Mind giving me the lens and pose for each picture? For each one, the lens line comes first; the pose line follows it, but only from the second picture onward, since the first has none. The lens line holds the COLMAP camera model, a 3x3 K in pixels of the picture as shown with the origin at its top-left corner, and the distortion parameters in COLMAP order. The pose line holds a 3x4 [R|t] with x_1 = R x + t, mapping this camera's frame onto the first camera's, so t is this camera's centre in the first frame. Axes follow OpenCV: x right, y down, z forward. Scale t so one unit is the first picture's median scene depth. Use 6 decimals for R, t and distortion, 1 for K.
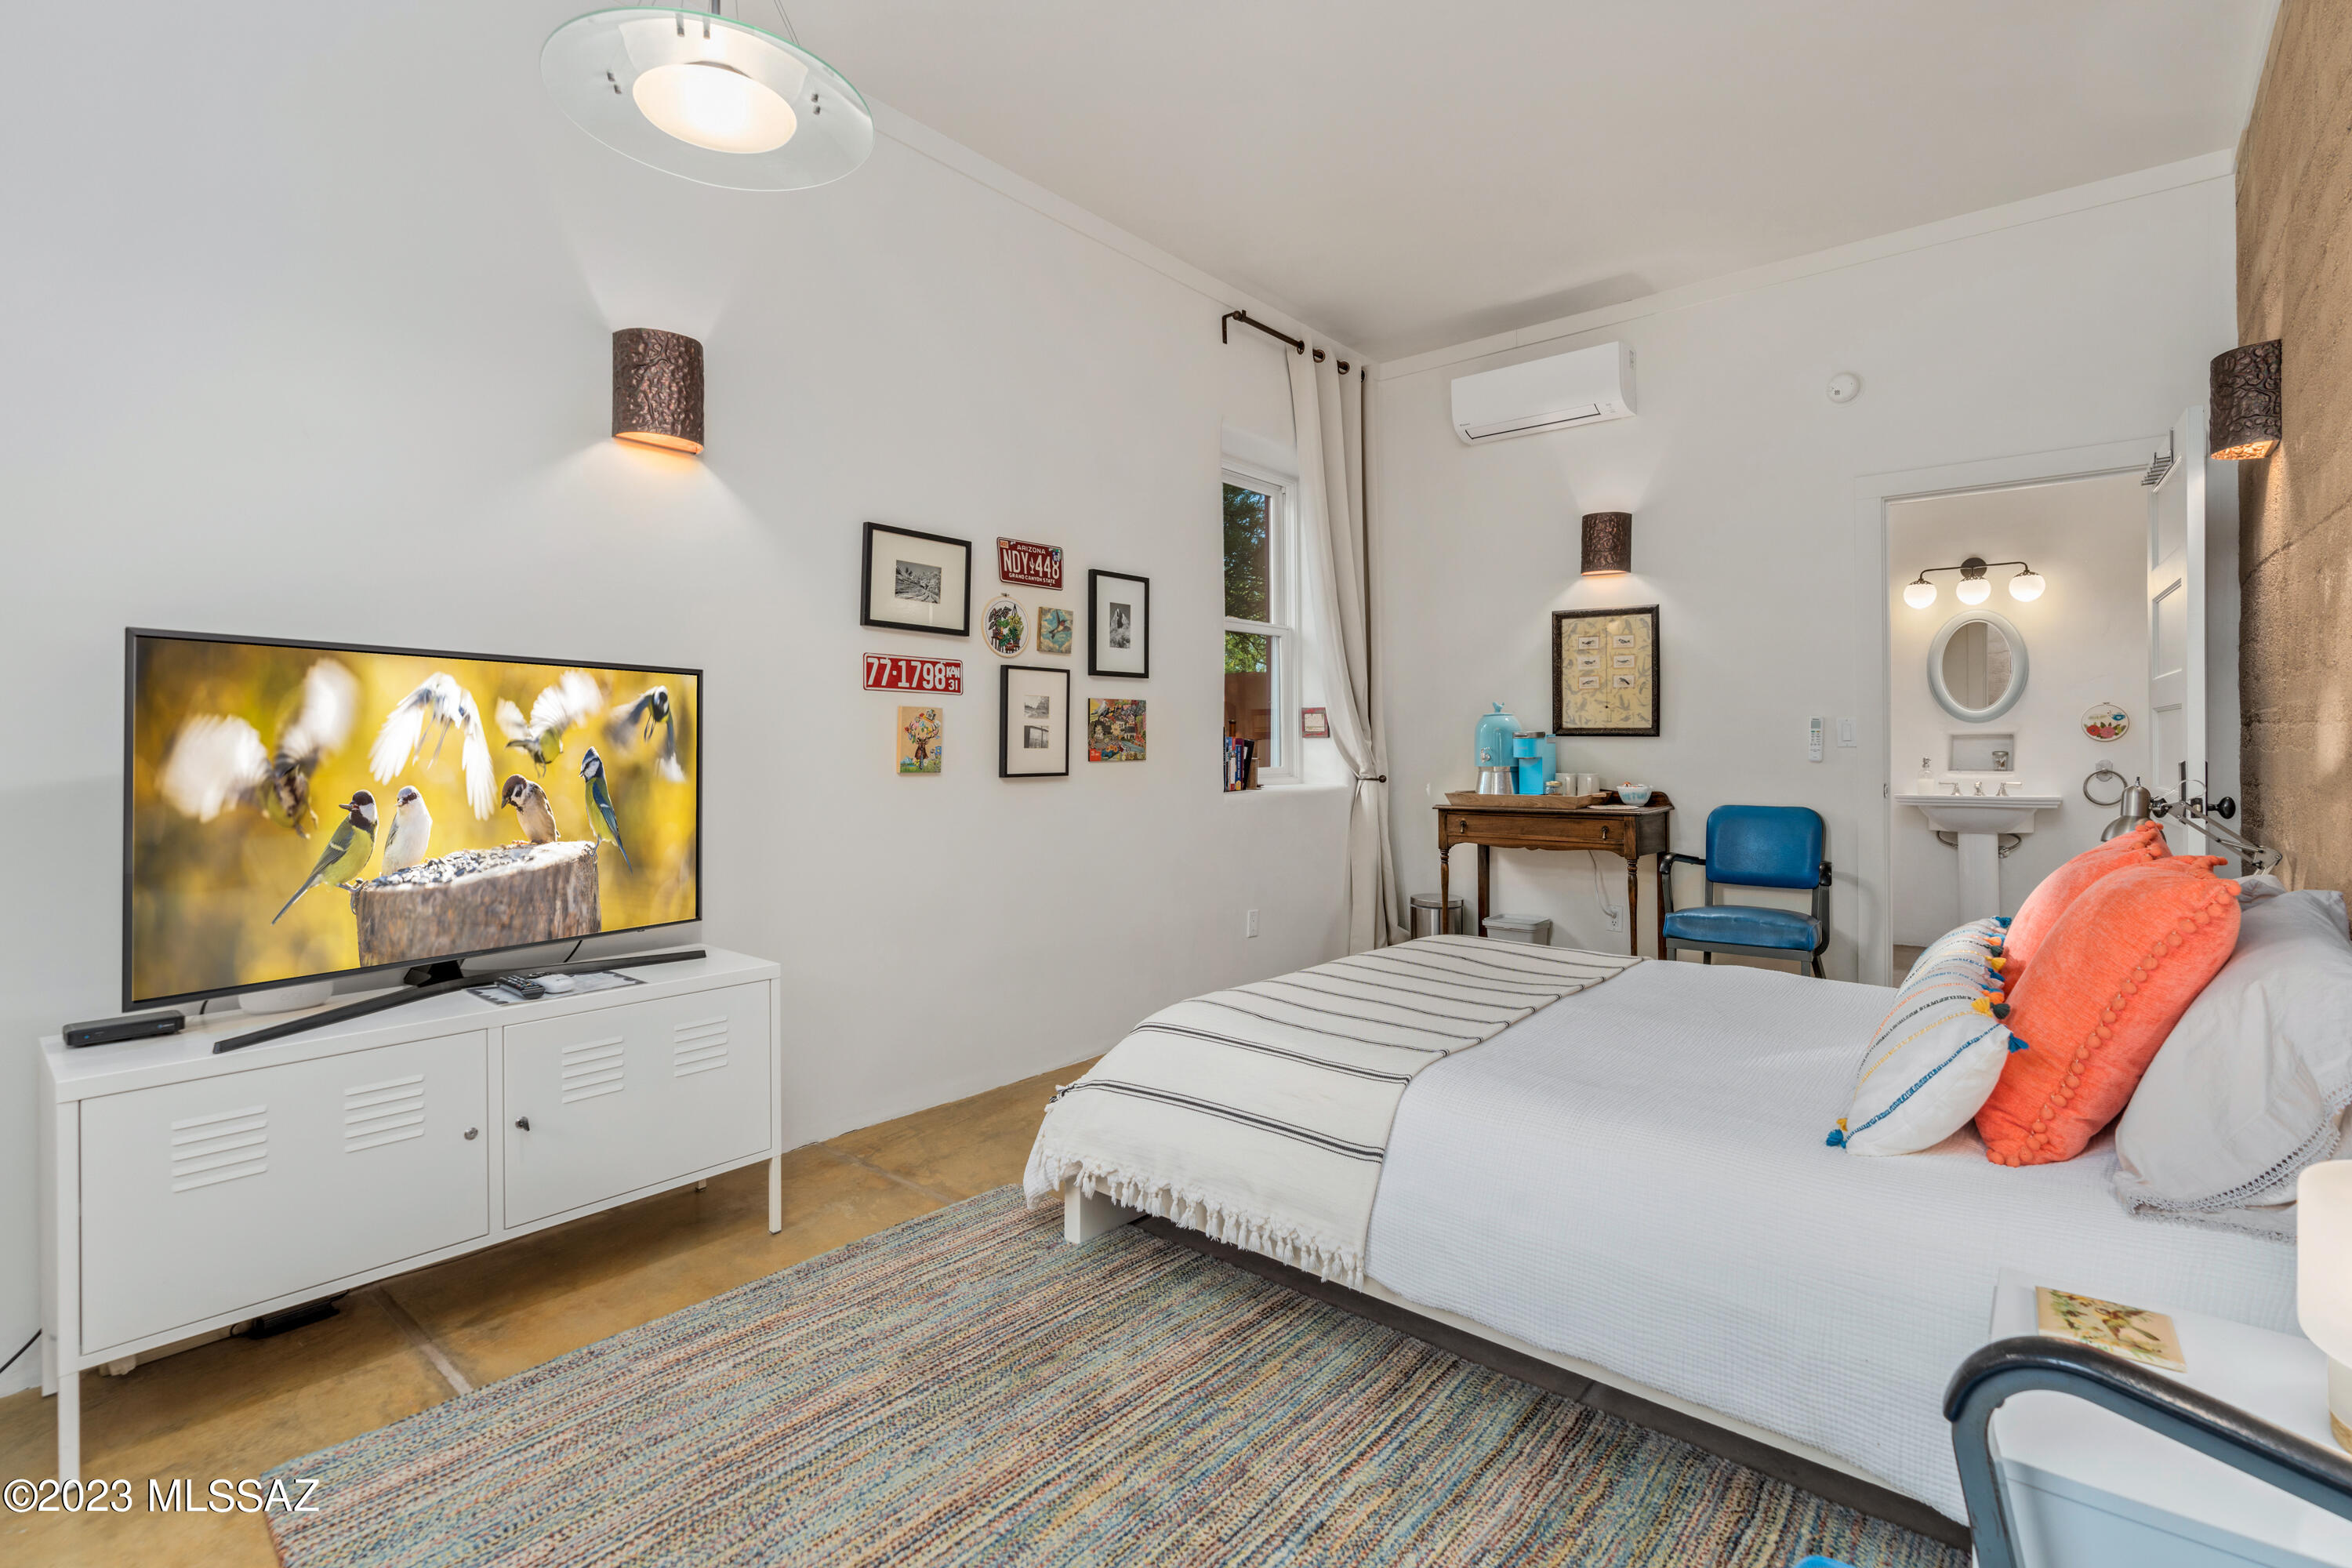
lens RADIAL K [[1125.2, 0, 1176.8], [0, 1125.2, 765.0], [0, 0, 1]] dist [-0.000422, -0.000071]
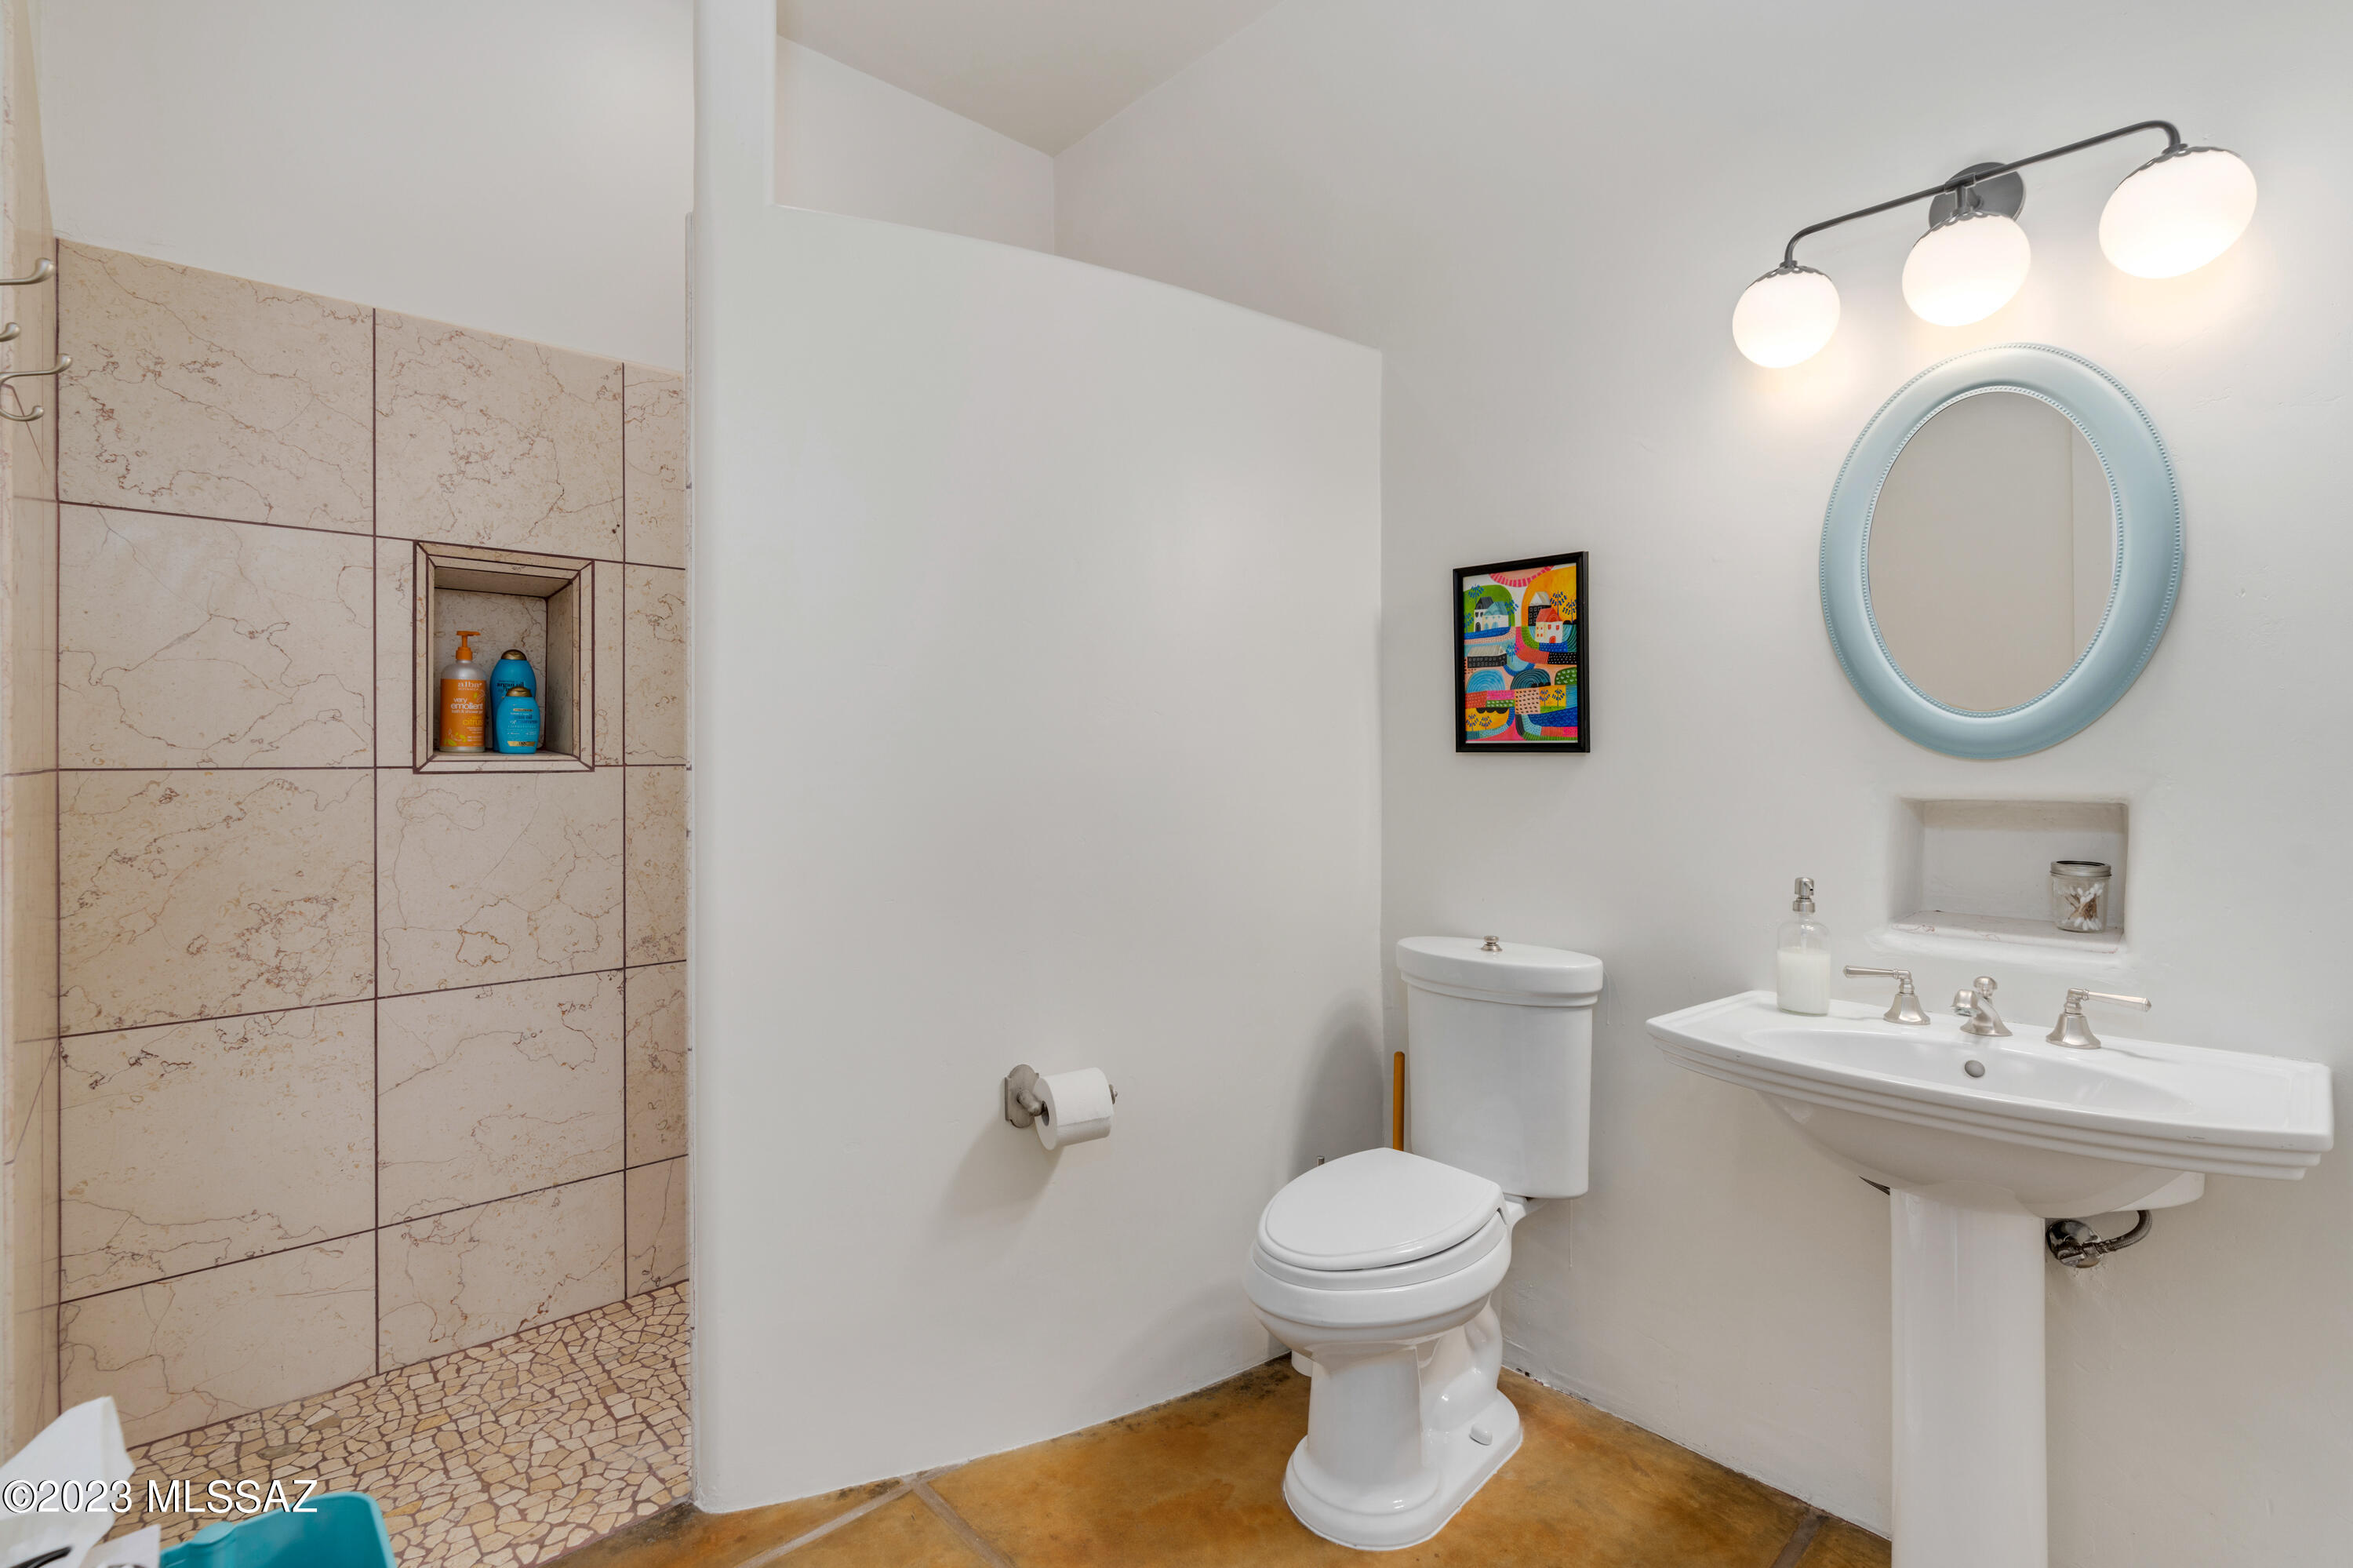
lens RADIAL K [[1125.8, 0, 1170.0], [0, 1125.8, 771.4], [0, 0, 1]] dist [-0.000422, -0.000071]
pose [[0.994905, 0.005733, -0.100651, 0.071147], [-0.005085, 0.999965, 0.006687, -0.004738], [0.100686, -0.006141, 0.994899, 0.092911]]
